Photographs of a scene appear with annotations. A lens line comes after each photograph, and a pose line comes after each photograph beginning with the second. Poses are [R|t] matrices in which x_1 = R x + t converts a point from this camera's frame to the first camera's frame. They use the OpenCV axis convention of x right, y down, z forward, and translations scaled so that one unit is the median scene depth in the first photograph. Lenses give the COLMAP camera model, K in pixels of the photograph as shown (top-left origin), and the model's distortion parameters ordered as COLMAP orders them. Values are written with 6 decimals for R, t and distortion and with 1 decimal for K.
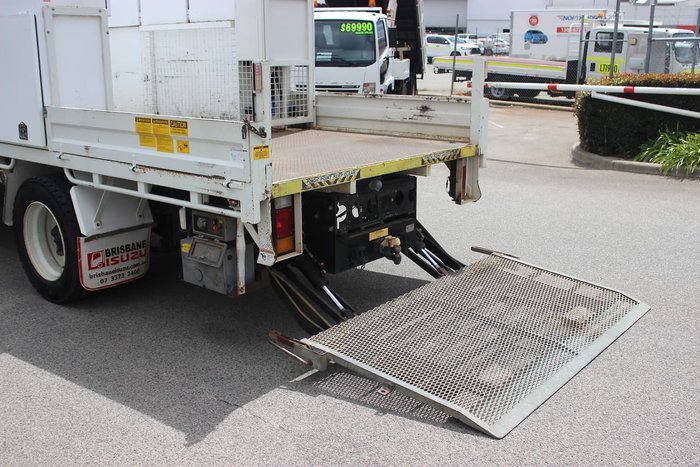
lens RADIAL K [[741.1, 0, 368.5], [0, 741.1, 231.3], [0, 0, 1]] dist [-0.100530, 0.108966]
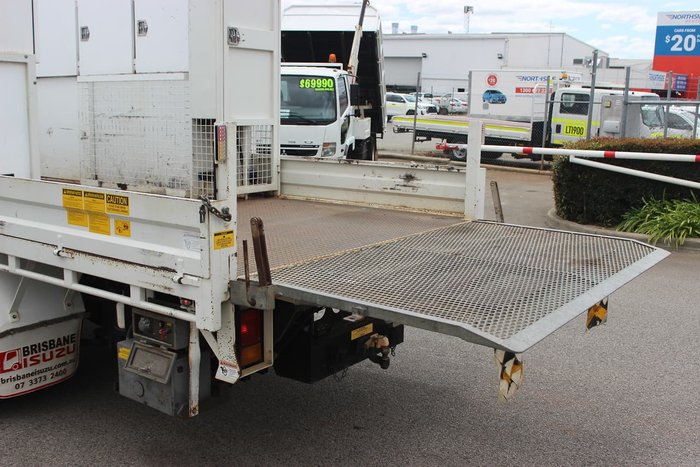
lens RADIAL K [[741.1, 0, 368.5], [0, 741.1, 231.3], [0, 0, 1]] dist [-0.100530, 0.108966]
pose [[0.997389, 0.008500, 0.071718, -0.030867], [-0.003162, 0.997238, -0.074211, -0.036439], [-0.072151, 0.073791, 0.994660, 0.135711]]
